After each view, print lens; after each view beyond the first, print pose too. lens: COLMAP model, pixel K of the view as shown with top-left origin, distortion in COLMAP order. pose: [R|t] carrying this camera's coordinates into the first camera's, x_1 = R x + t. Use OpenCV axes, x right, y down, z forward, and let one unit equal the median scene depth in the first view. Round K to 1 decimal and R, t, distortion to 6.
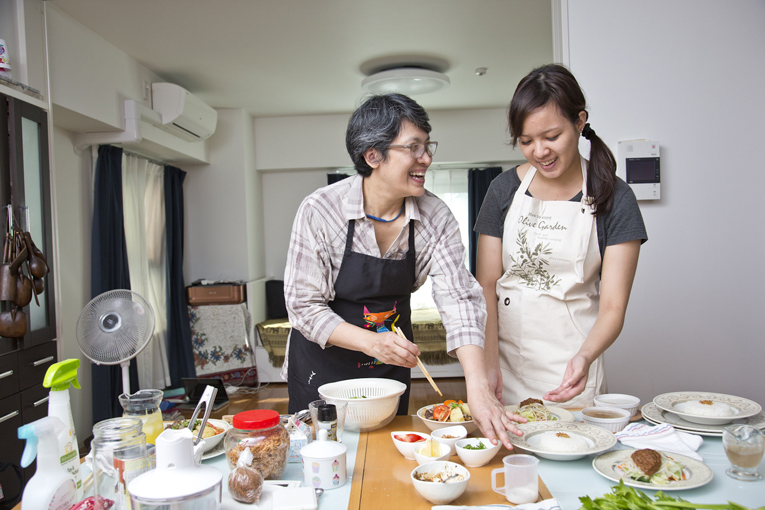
lens RADIAL K [[604.5, 0, 382.5], [0, 604.5, 255.0], [0, 0, 1]] dist [-0.075999, 0.067372]
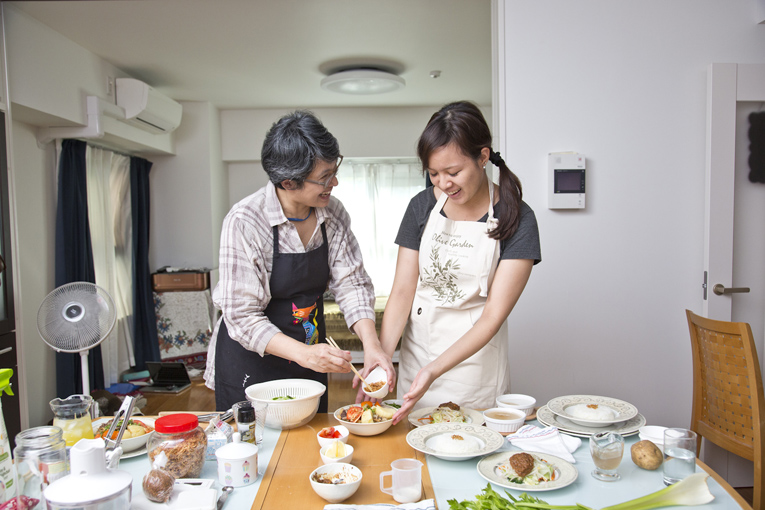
lens RADIAL K [[584.6, 0, 382.5], [0, 584.6, 255.0], [0, 0, 1]] dist [-0.069348, 0.044907]
pose [[0.999022, 0.015176, 0.041524, 0.093010], [-0.016580, 0.999295, 0.033693, -0.060592], [-0.040983, -0.034348, 0.998569, -0.053828]]
